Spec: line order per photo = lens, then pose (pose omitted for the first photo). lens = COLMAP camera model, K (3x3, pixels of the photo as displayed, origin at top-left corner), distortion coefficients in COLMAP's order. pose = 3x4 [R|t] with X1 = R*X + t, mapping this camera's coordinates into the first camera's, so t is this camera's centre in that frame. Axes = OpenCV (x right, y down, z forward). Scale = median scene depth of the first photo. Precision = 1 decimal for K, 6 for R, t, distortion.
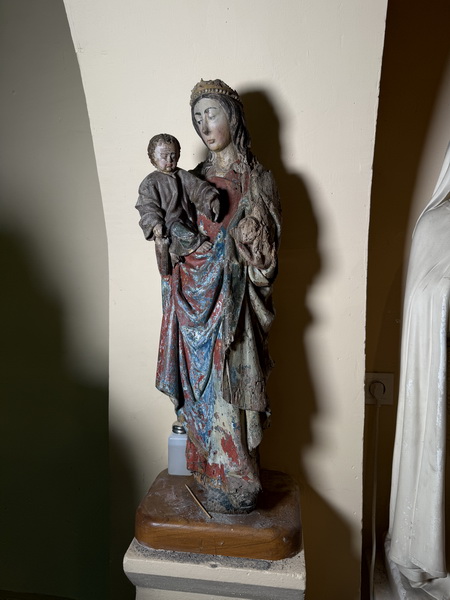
lens RADIAL K [[432.1, 0, 224.9], [0, 432.1, 300.7], [0, 0, 1]] dist [0.016272, -0.034898]
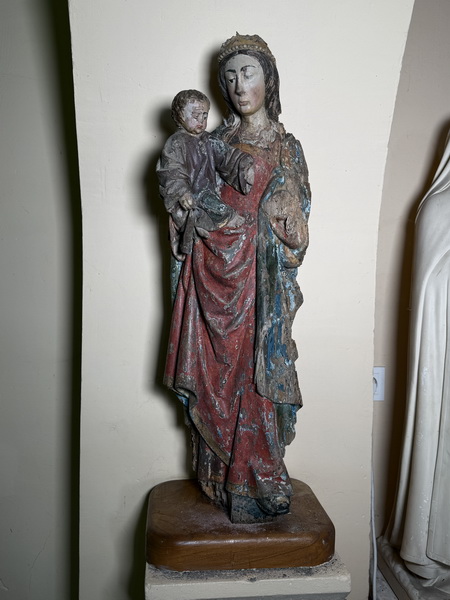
lens RADIAL K [[528.1, 0, 223.7], [0, 528.1, 298.6], [0, 0, 1]] dist [0.008692, -0.033044]
pose [[0.971610, -0.000017, 0.236589, -0.323655], [0.001863, 0.999970, -0.007581, 0.041554], [-0.236581, 0.007807, 0.971580, -0.042981]]
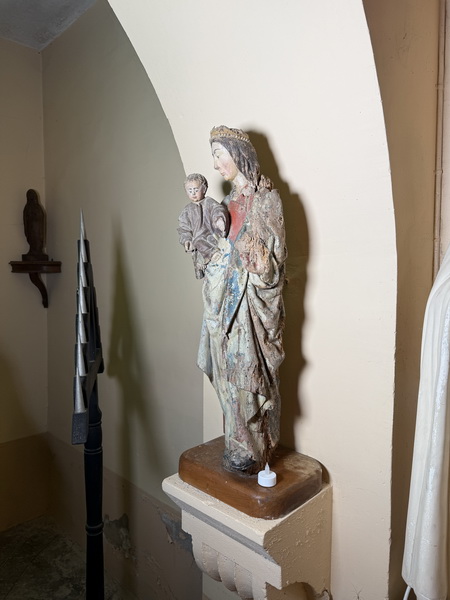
lens RADIAL K [[432.1, 0, 223.1], [0, 432.1, 299.1], [0, 0, 1]] dist [0.016272, -0.034898]
pose [[0.817011, 0.039102, -0.575295, 0.700246], [-0.036029, 0.999210, 0.016749, -0.021259], [0.575496, 0.007043, 0.817774, -0.035514]]
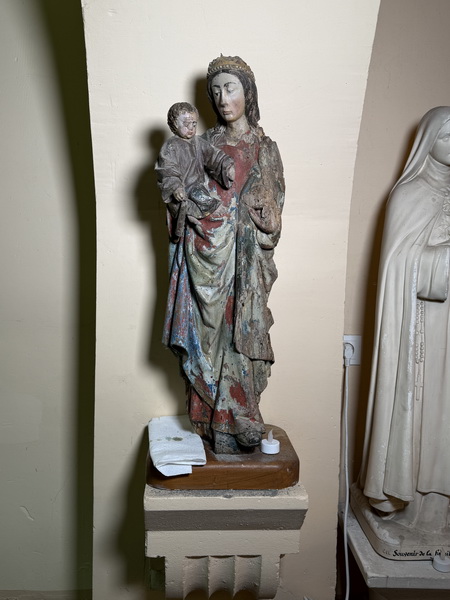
lens RADIAL K [[543.6, 0, 228.0], [0, 543.6, 300.3], [0, 0, 1]] dist [0.023022, 0.000000]
pose [[0.978526, 0.000424, 0.206125, -0.305465], [-0.008868, 0.999159, 0.040044, 0.045334], [-0.205934, -0.041012, 0.977706, -0.347396]]
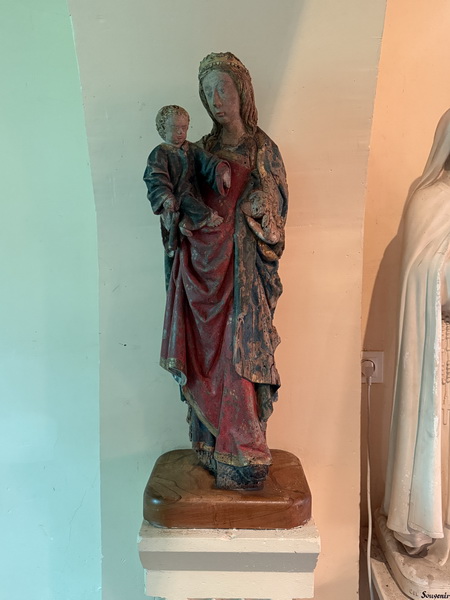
lens RADIAL K [[482.6, 0, 224.7], [0, 482.6, 300.3], [0, 0, 1]] dist [0.022264, -0.037065]
pose [[0.992822, -0.014254, 0.118753, -0.157738], [0.012506, 0.999802, 0.015452, 0.040039], [-0.118950, -0.013856, 0.992804, -0.107138]]
